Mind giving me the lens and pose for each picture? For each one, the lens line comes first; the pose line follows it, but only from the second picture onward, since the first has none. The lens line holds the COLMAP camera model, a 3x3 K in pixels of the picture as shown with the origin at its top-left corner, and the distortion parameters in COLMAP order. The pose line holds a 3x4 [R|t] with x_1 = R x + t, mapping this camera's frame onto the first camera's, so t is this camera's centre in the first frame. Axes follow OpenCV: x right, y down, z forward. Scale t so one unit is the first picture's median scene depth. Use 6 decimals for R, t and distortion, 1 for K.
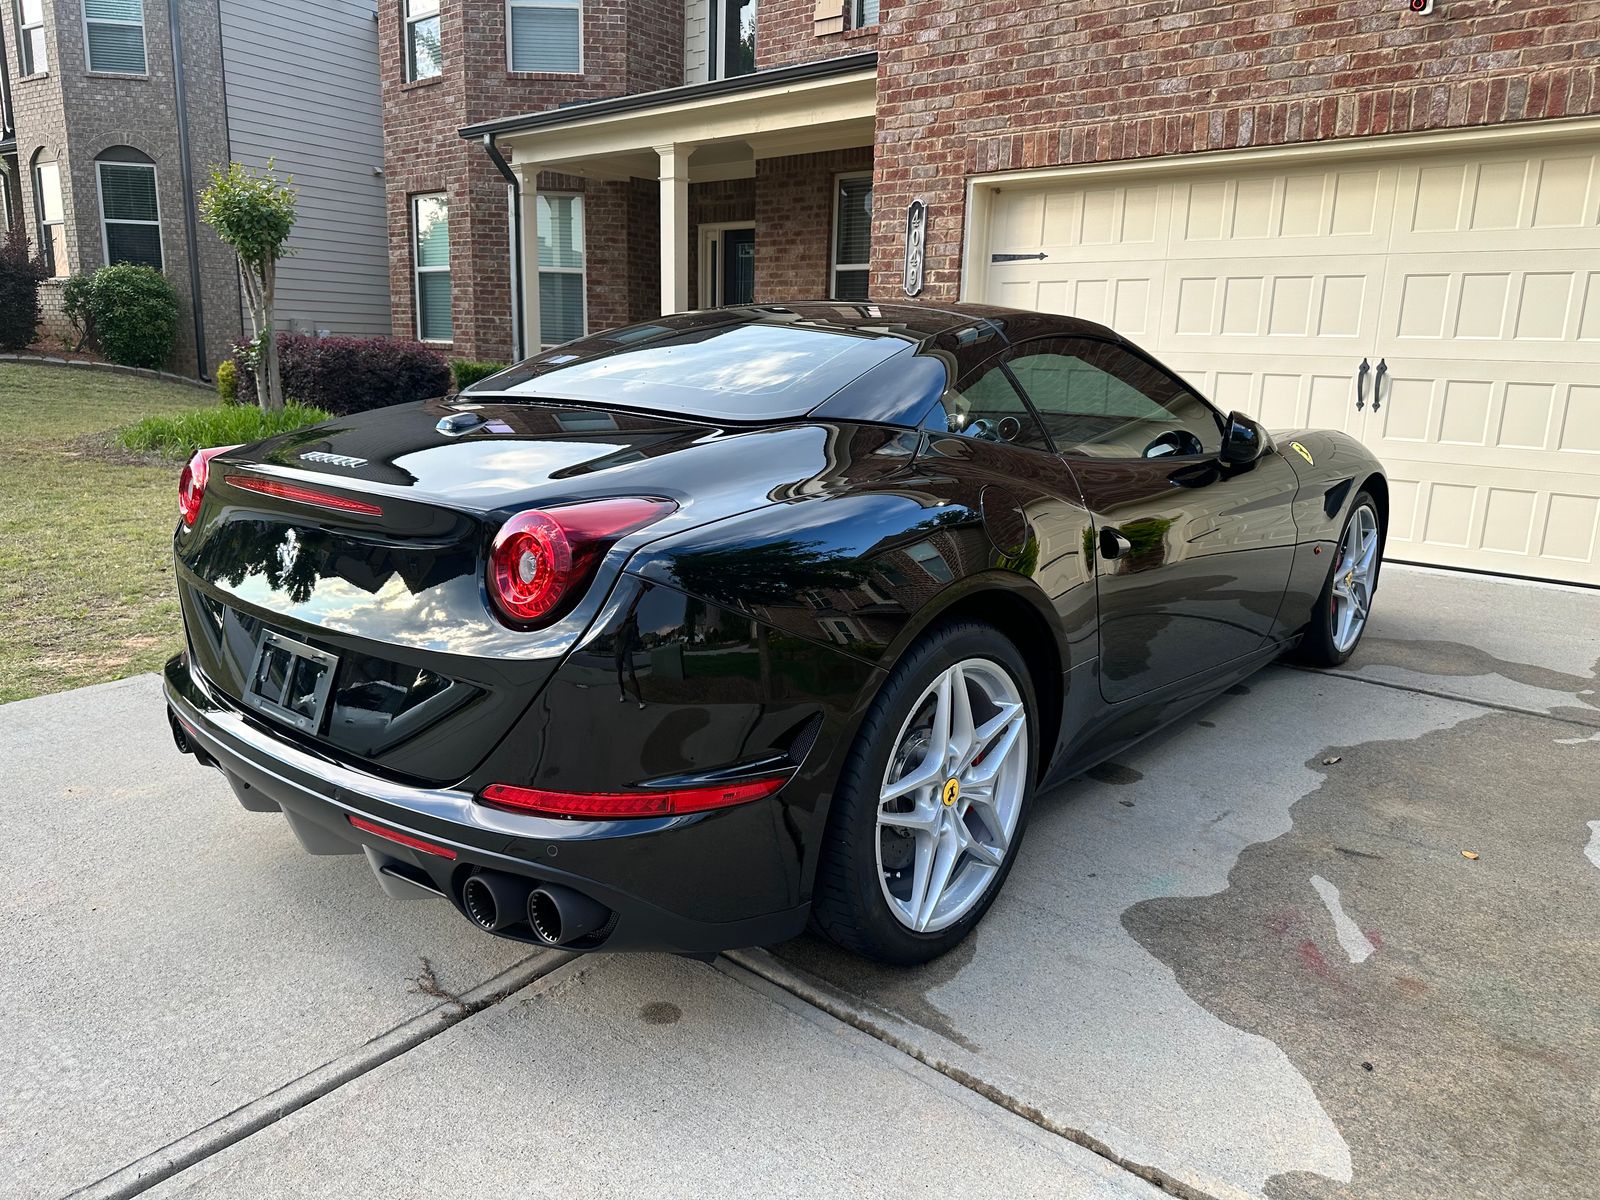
lens RADIAL K [[1129.7, 0, 797.1], [0, 1129.7, 609.9], [0, 0, 1]] dist [0.025313, -0.034215]
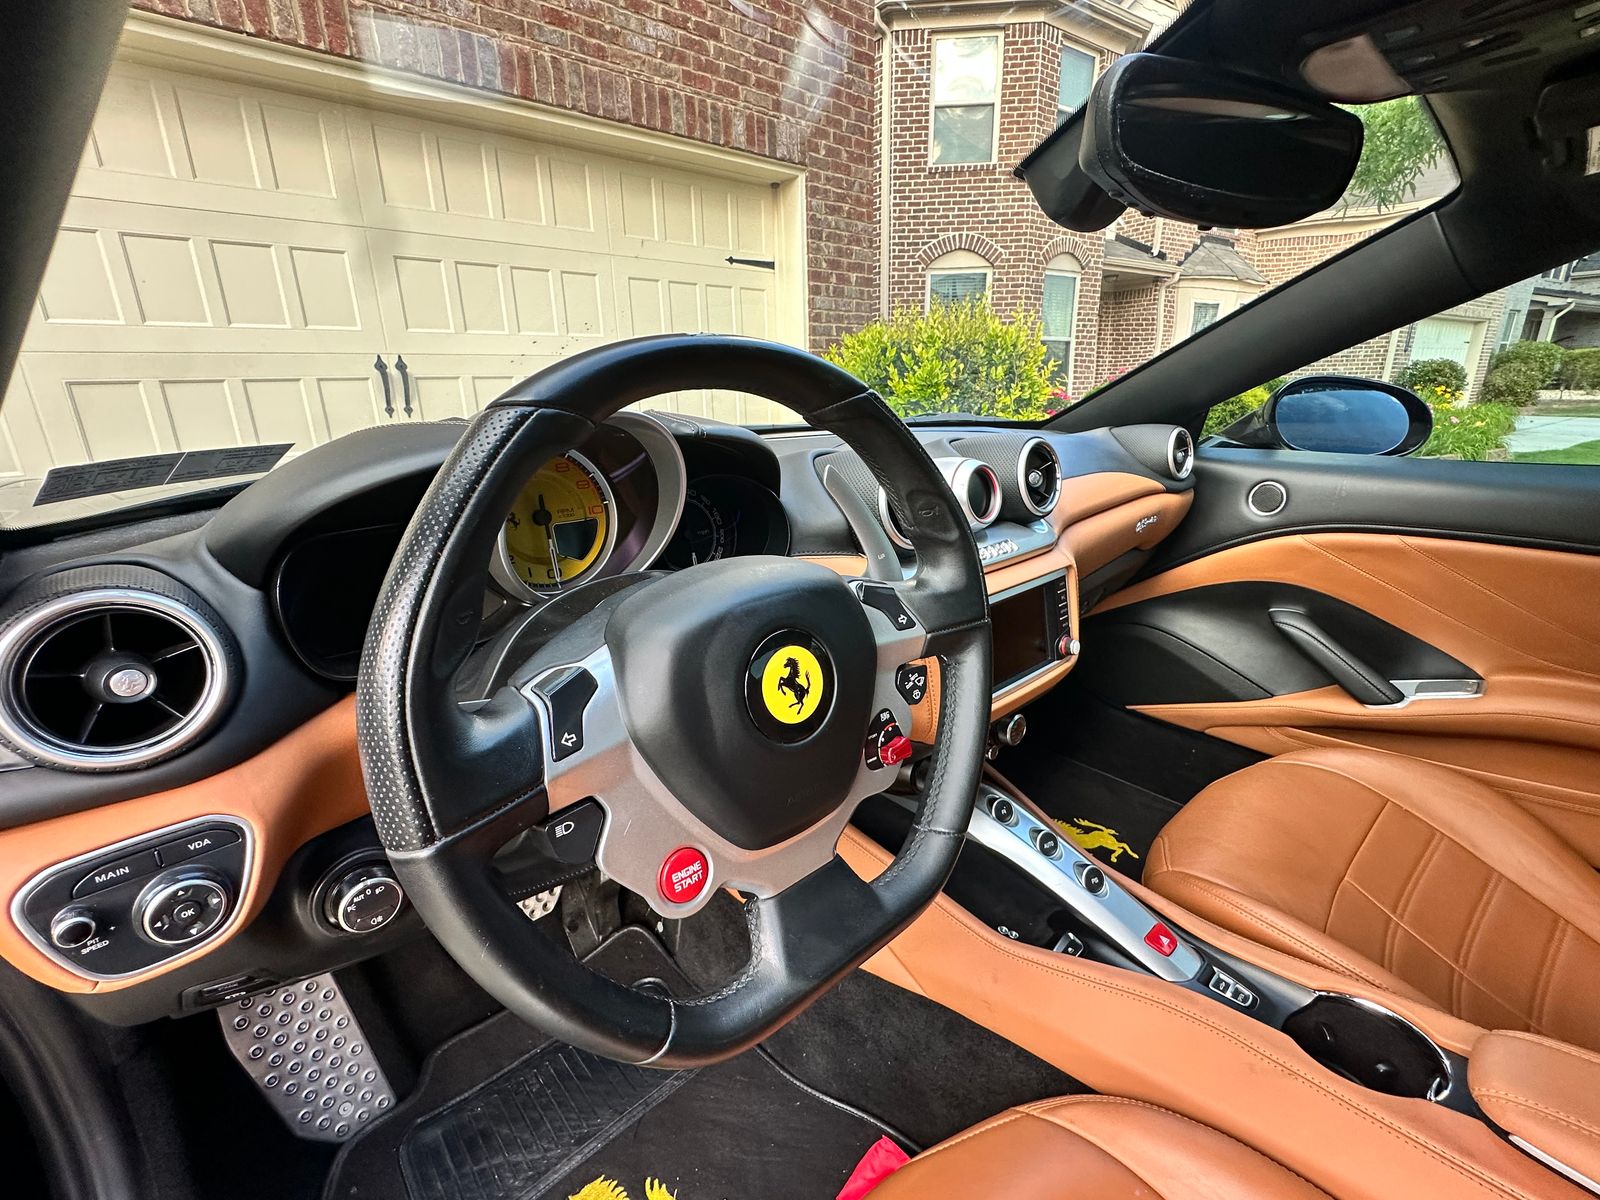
lens RADIAL K [[695.1, 0, 797.3], [0, 695.1, 606.7], [0, 0, 1]] dist [-0.008463, 0.001595]
pose [[0.121739, -0.333016, 0.935029, -0.014057], [0.244368, 0.923095, 0.296950, -0.106523], [-0.962010, 0.192341, 0.193755, 0.541204]]
